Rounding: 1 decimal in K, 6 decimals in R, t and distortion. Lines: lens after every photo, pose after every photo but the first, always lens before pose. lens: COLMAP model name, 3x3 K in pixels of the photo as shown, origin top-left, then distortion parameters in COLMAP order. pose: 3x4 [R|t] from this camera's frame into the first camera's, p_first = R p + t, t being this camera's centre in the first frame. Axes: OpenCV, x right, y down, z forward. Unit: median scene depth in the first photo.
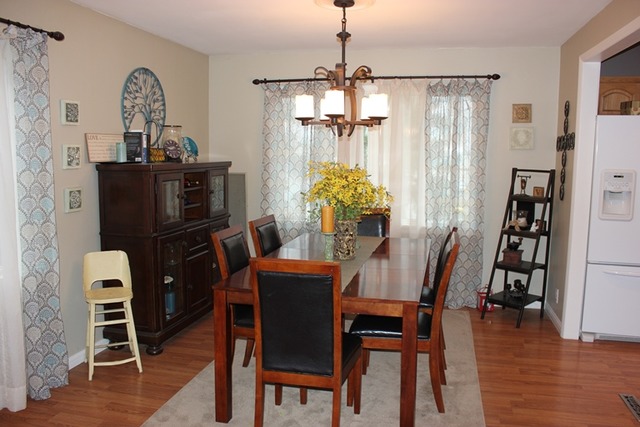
lens RADIAL K [[538.7, 0, 341.4], [0, 538.7, 219.7], [0, 0, 1]] dist [-0.137217, 0.095229]
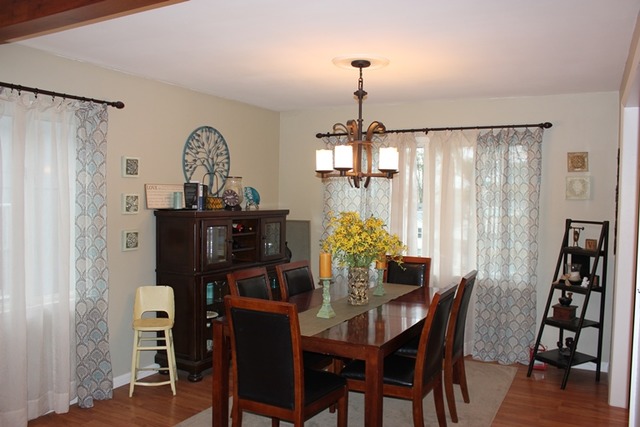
lens RADIAL K [[538.7, 0, 320.9], [0, 538.7, 221.4], [0, 0, 1]] dist [-0.137217, 0.095229]
pose [[0.962966, 0.014913, -0.269210, 0.194306], [-0.037868, 0.996053, -0.080277, -0.000936], [0.266950, 0.087499, 0.959730, -0.028804]]
